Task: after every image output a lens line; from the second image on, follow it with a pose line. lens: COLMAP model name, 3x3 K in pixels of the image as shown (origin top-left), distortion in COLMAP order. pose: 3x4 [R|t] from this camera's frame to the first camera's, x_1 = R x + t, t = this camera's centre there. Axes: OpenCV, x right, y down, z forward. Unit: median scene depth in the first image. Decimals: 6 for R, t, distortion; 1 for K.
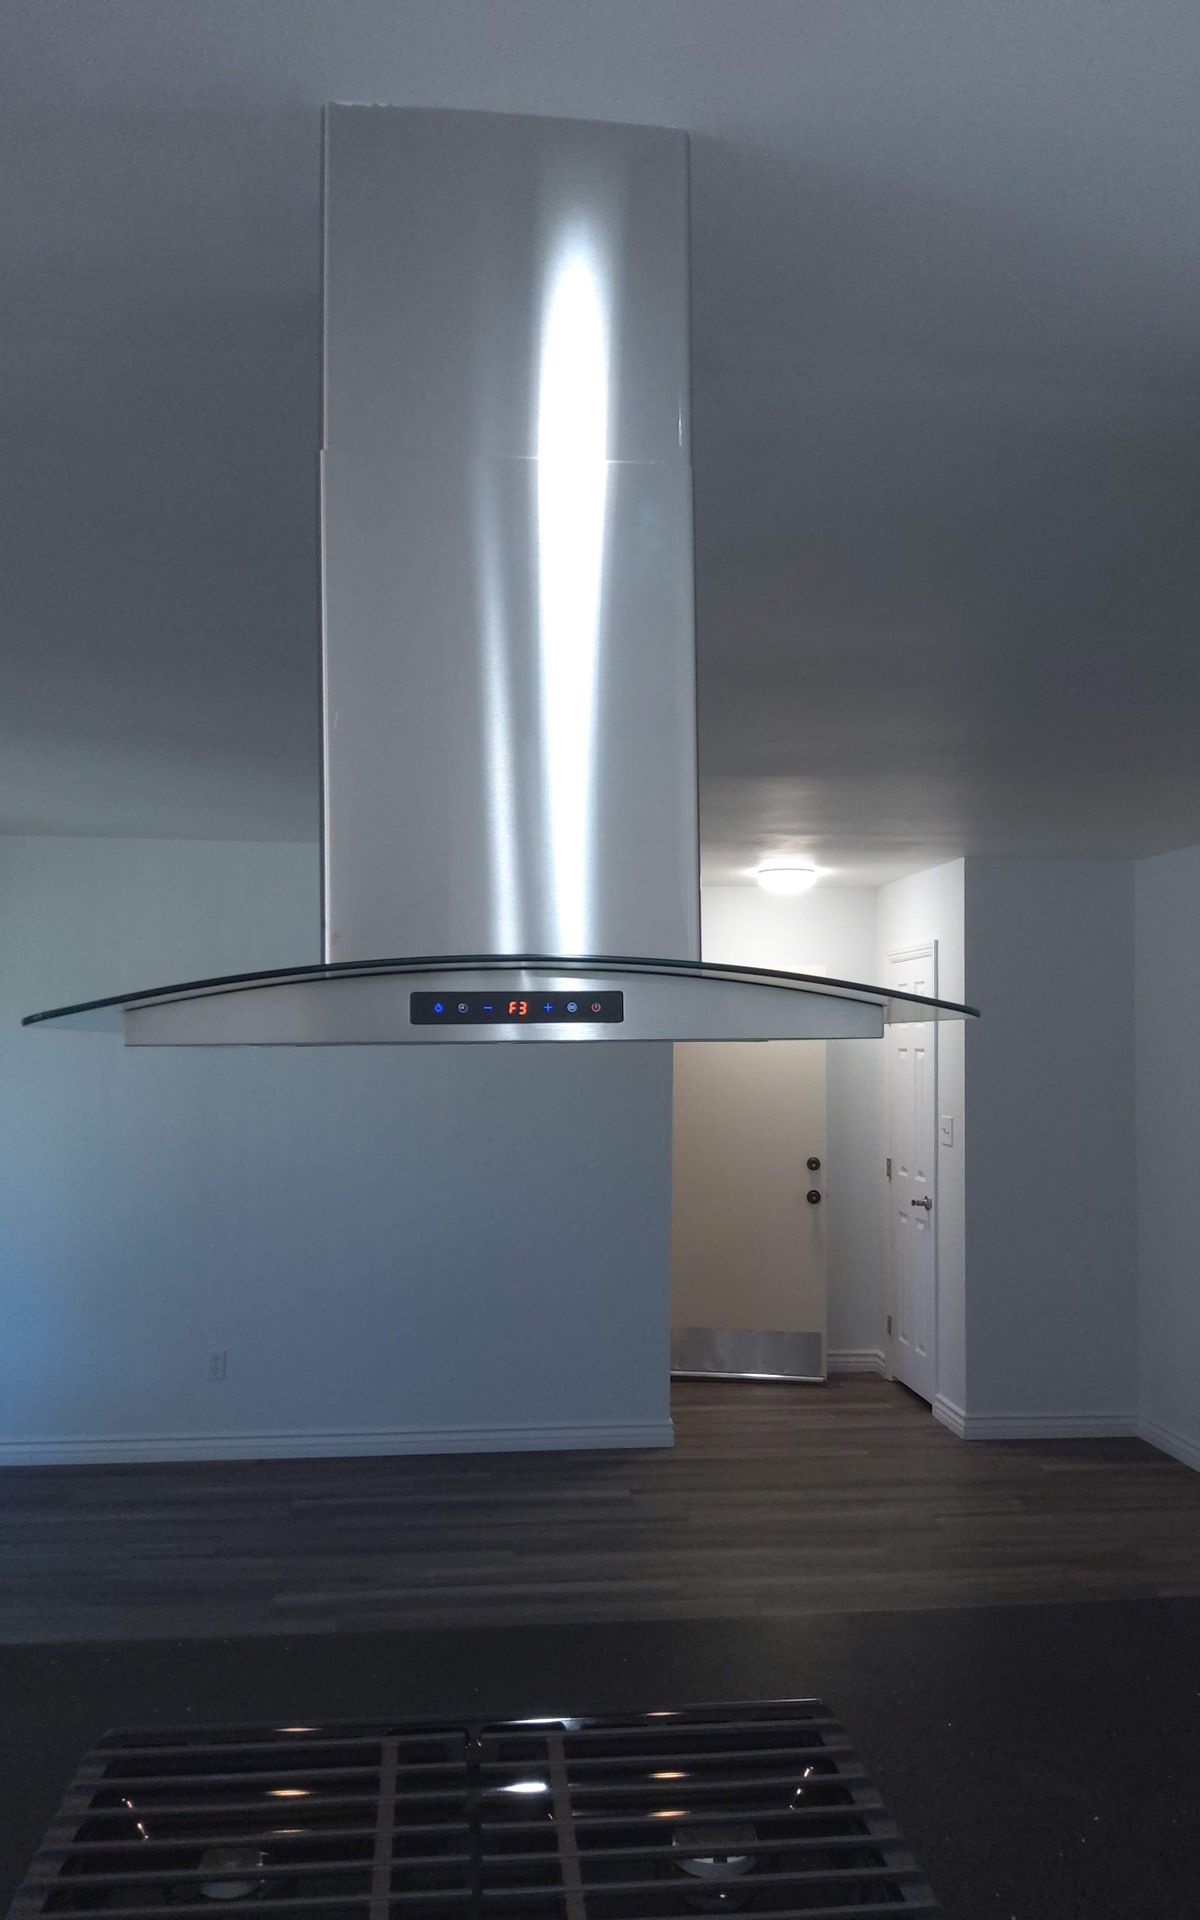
lens RADIAL K [[1437.9, 0, 607.0], [0, 1437.9, 981.3], [0, 0, 1]] dist [0.113346, -0.219572]
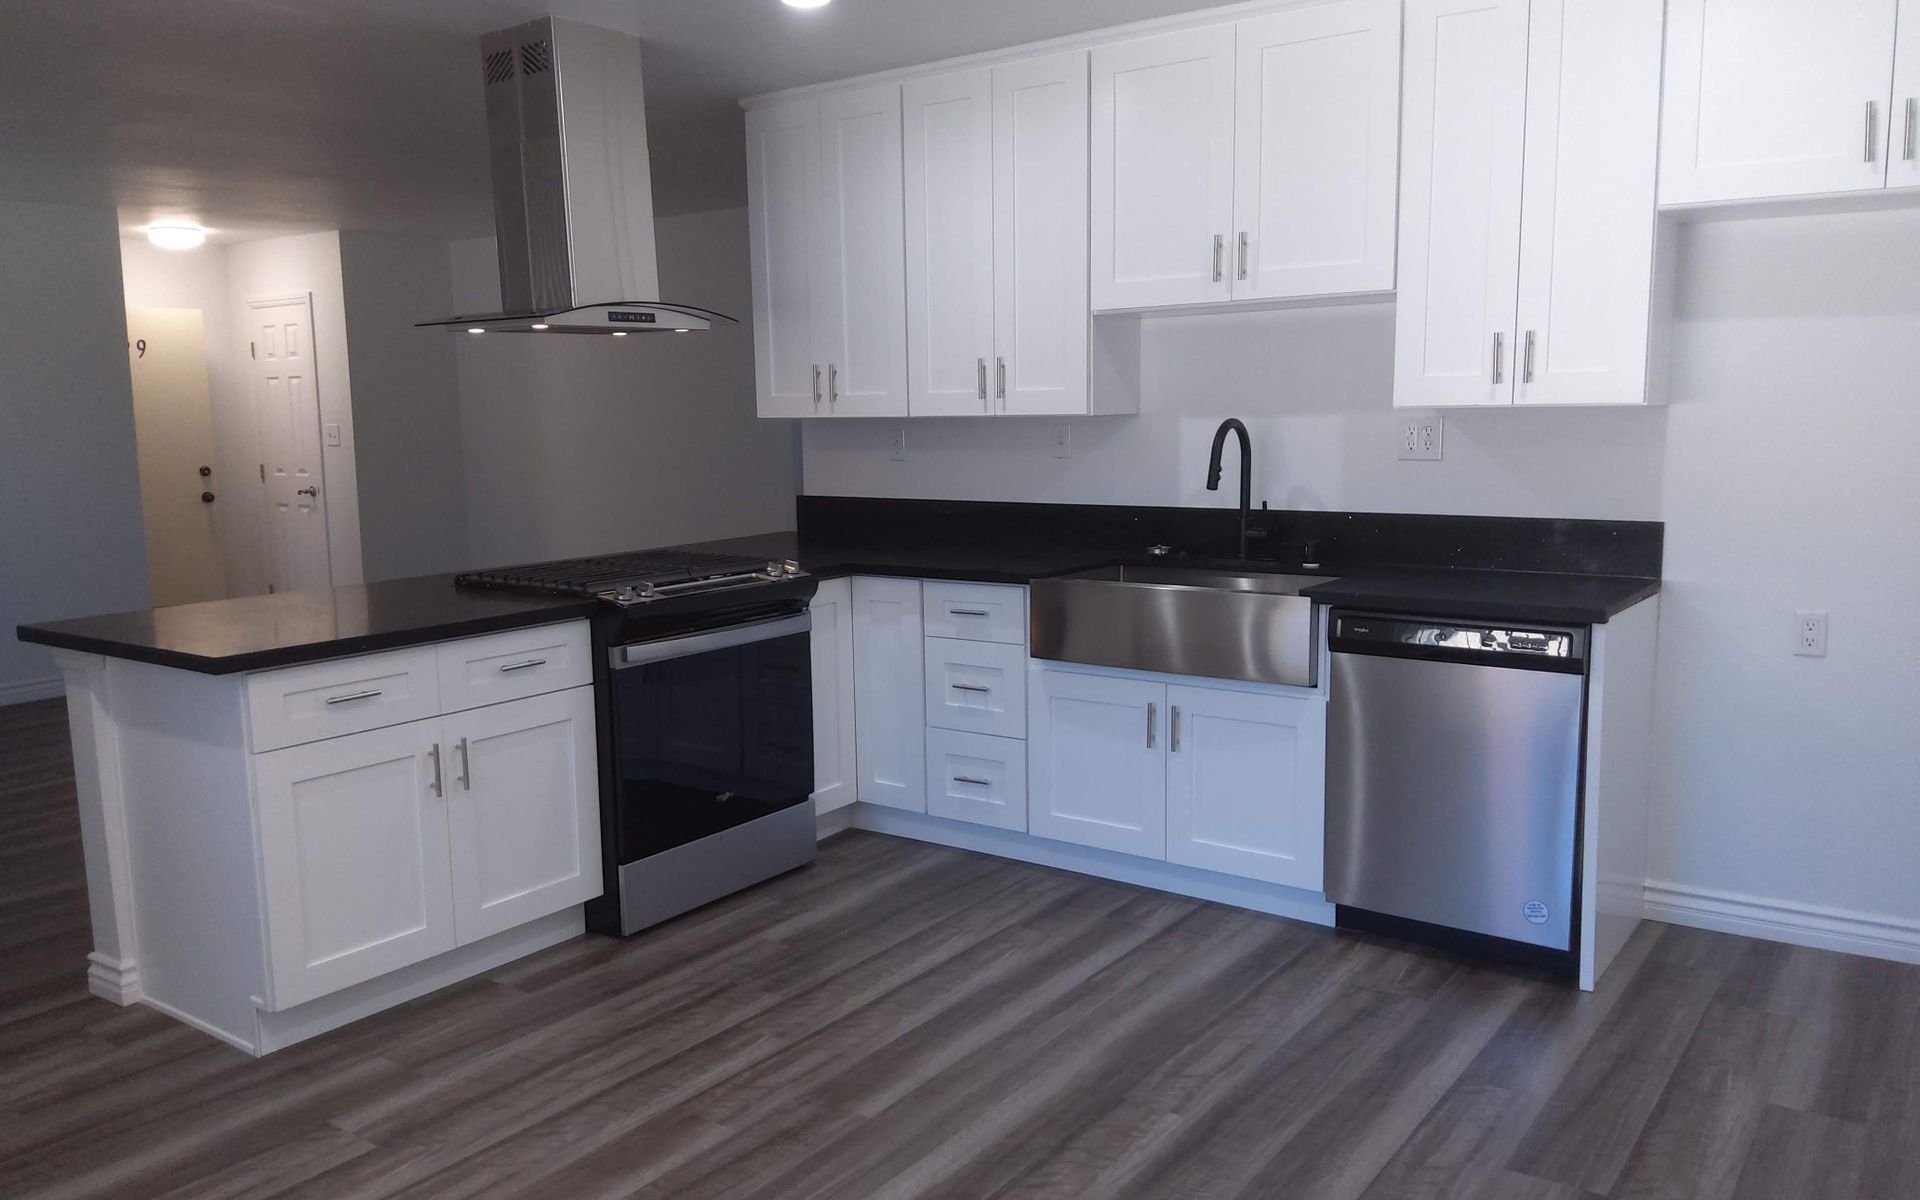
lens RADIAL K [[1437.9, 0, 950.6], [0, 1437.9, 614.4], [0, 0, 1]] dist [0.113346, -0.219572]
pose [[0.667624, -0.122882, 0.734287, -0.406351], [-0.013981, 0.984041, 0.177390, 0.017003], [-0.744367, -0.128696, 0.655252, -0.358889]]
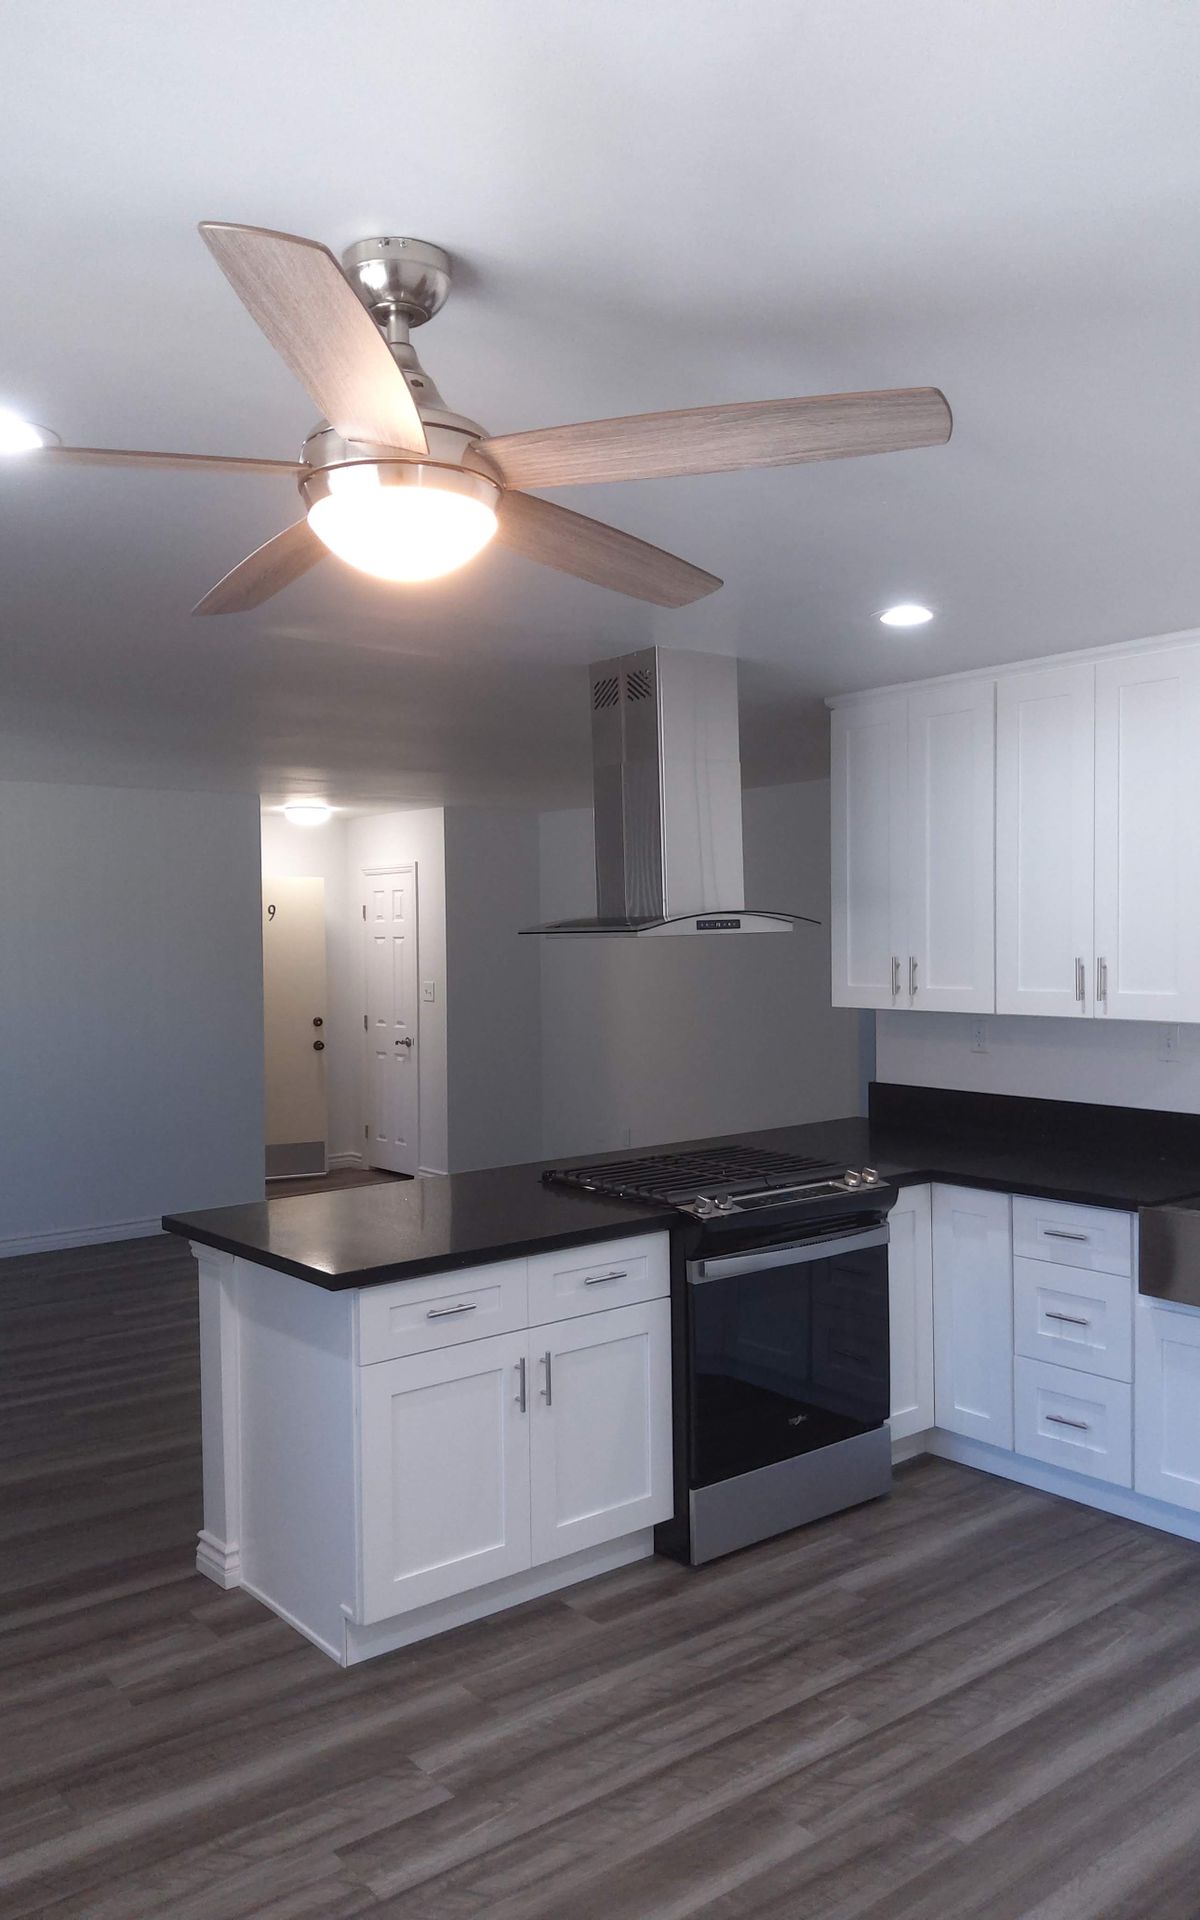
lens RADIAL K [[1437.9, 0, 607.0], [0, 1437.9, 981.3], [0, 0, 1]] dist [0.113346, -0.219572]
pose [[0.840627, -0.034334, 0.540525, -0.406542], [-0.007533, 0.997151, 0.075053, -0.019422], [-0.541562, -0.067163, 0.837974, -0.333923]]
